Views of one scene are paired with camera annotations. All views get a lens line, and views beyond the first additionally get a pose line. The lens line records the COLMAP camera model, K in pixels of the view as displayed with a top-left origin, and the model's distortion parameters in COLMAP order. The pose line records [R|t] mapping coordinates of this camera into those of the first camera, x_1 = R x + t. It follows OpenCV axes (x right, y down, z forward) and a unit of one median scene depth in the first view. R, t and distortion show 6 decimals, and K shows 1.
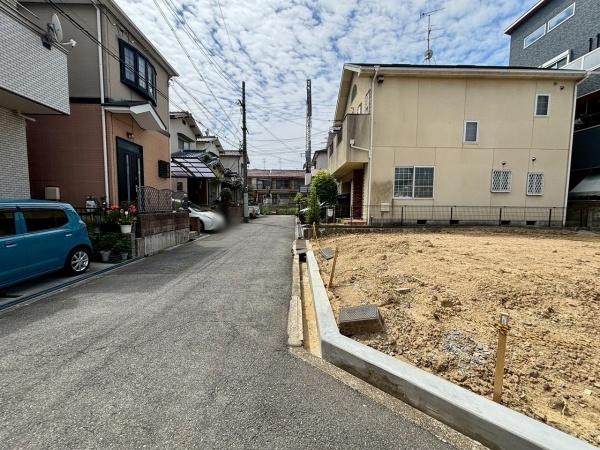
lens RADIAL K [[241.0, 0, 299.3], [0, 241.0, 223.3], [0, 0, 1]] dist [0.000375, 0.000491]
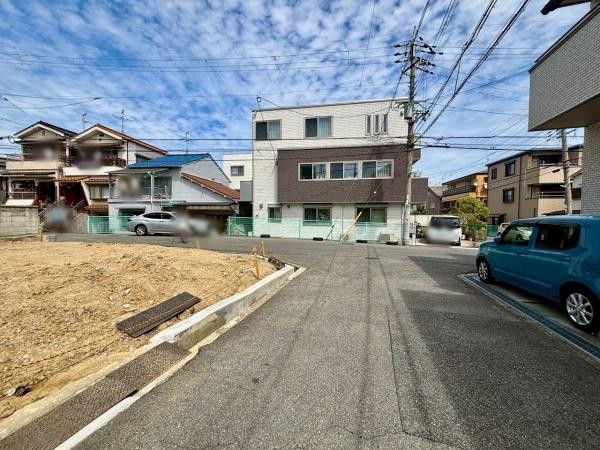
lens RADIAL K [[241.0, 0, 301.1], [0, 241.0, 223.1], [0, 0, 1]] dist [0.000375, 0.000491]
pose [[-0.955112, -0.026139, 0.295090, -0.251500], [0.003779, 0.994944, 0.100363, -0.089121], [-0.296222, 0.096973, -0.950184, 1.178602]]
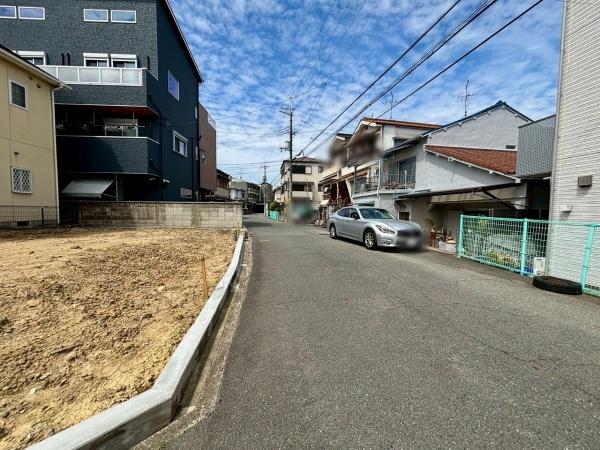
lens RADIAL K [[241.0, 0, 298.6], [0, 241.0, 224.5], [0, 0, 1]] dist [0.000375, 0.000491]
pose [[-0.007544, -0.067577, 0.997686, 0.063586], [0.060012, 0.995885, 0.067909, 0.002654], [-0.998169, 0.060385, -0.003458, -0.036167]]
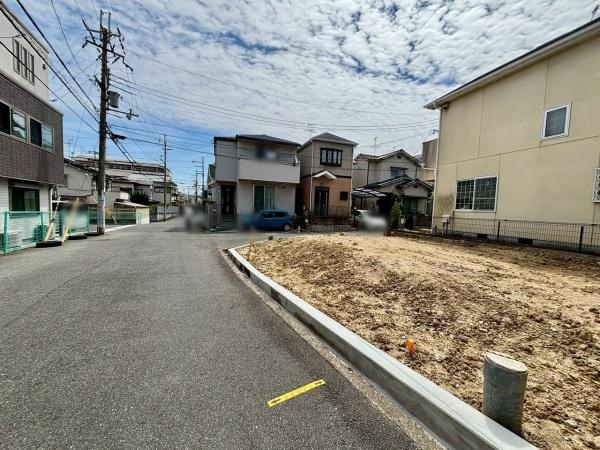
lens RADIAL K [[241.0, 0, 299.5], [0, 241.0, 225.0], [0, 0, 1]] dist [0.000375, 0.000491]
pose [[0.304828, 0.063274, -0.950303, 1.493354], [-0.102886, 0.994139, 0.033190, -0.009765], [0.946834, 0.087656, 0.309552, 0.055700]]
